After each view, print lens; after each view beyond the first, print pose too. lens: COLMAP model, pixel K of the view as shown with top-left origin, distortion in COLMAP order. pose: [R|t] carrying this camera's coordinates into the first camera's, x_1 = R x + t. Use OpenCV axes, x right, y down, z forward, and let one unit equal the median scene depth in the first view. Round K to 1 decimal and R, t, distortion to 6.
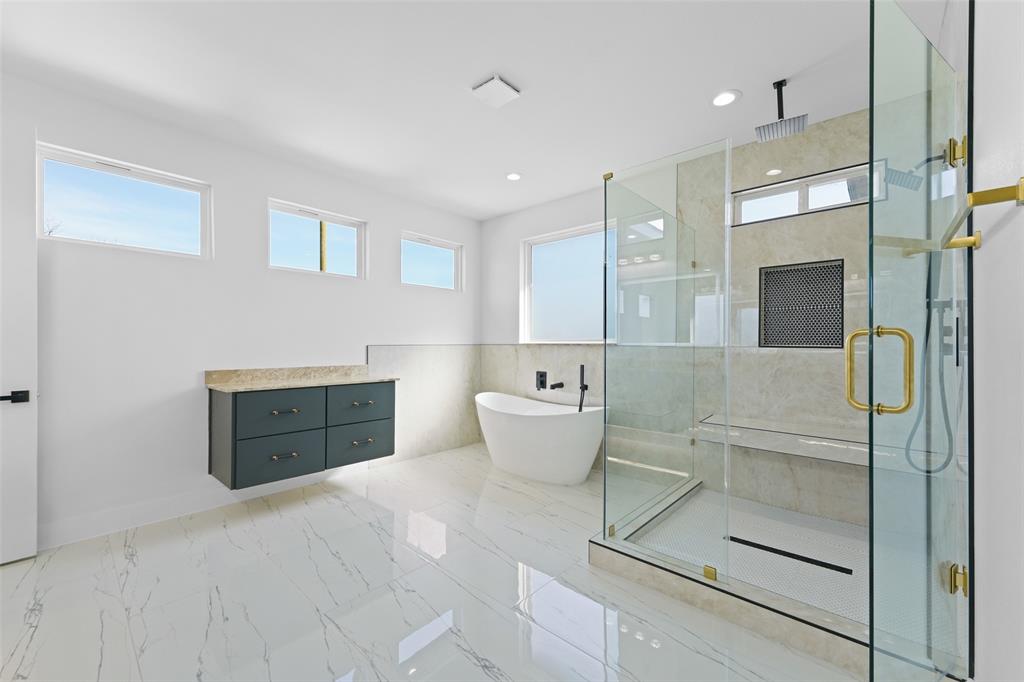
lens RADIAL K [[408.3, 0, 505.0], [0, 408.3, 344.0], [0, 0, 1]] dist [0.001399, -0.000727]
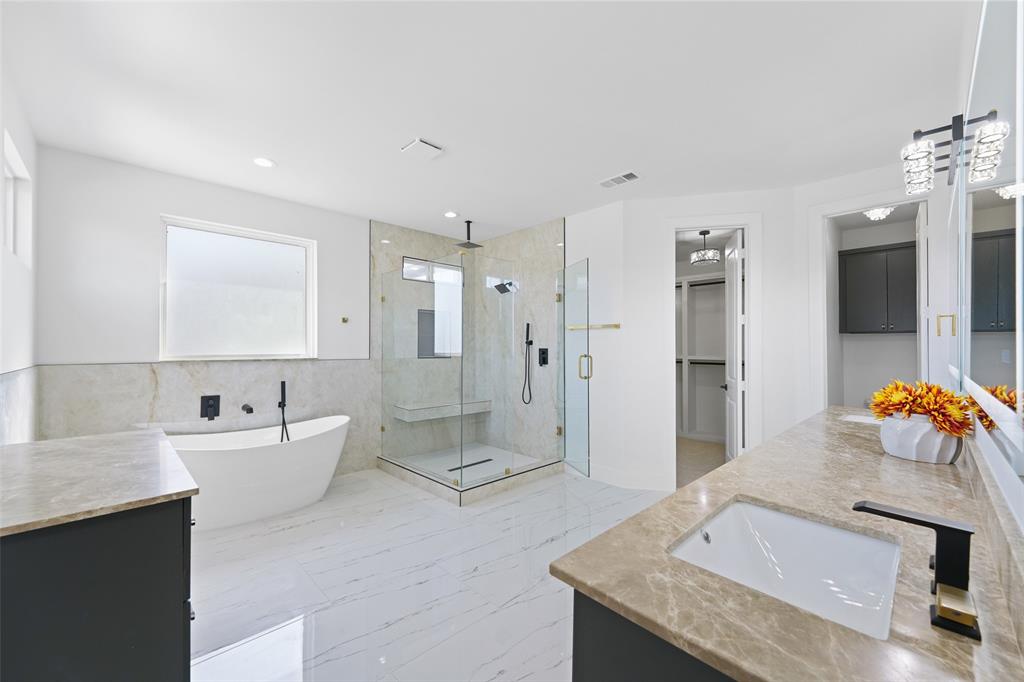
lens RADIAL K [[408.3, 0, 504.4], [0, 408.3, 344.1], [0, 0, 1]] dist [0.001399, -0.000727]
pose [[0.061317, 0.005889, 0.998101, -0.767831], [0.000645, 0.999982, -0.005940, -0.031256], [-0.998118, 0.001008, 0.061312, 0.444864]]
